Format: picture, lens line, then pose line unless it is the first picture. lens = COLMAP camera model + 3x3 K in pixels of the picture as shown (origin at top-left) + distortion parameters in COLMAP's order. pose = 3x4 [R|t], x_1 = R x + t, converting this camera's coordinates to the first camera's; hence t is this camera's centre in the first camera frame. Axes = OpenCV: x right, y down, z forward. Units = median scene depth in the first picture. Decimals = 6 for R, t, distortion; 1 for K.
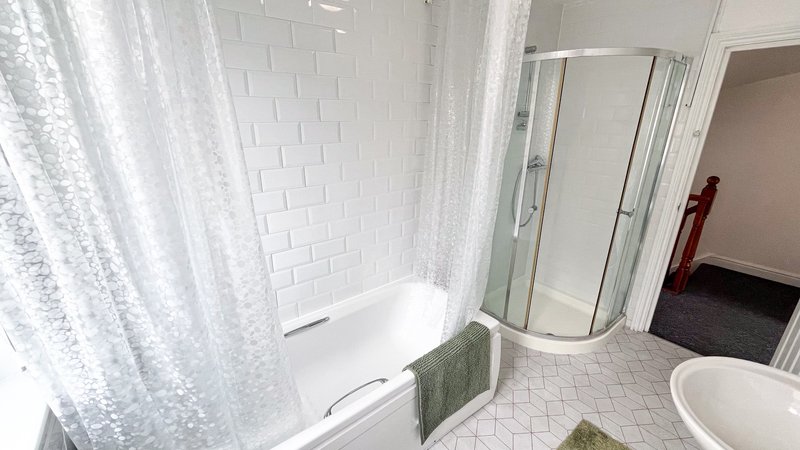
lens RADIAL K [[324.7, 0, 400.5], [0, 324.7, 224.7], [0, 0, 1]] dist [-0.002614, -0.000529]
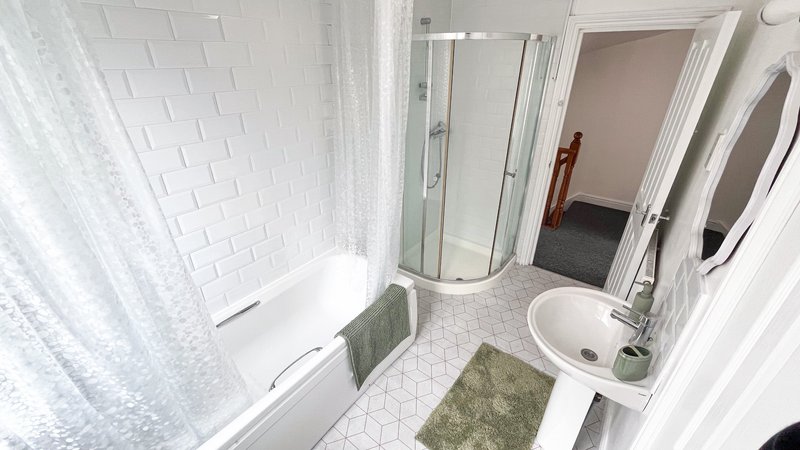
lens RADIAL K [[324.7, 0, 401.0], [0, 324.7, 224.7], [0, 0, 1]] dist [-0.002614, -0.000529]
pose [[0.968356, -0.117892, 0.219972, 0.026393], [0.083781, 0.983807, 0.158443, -0.099731], [-0.235089, -0.135000, 0.962553, -0.107697]]
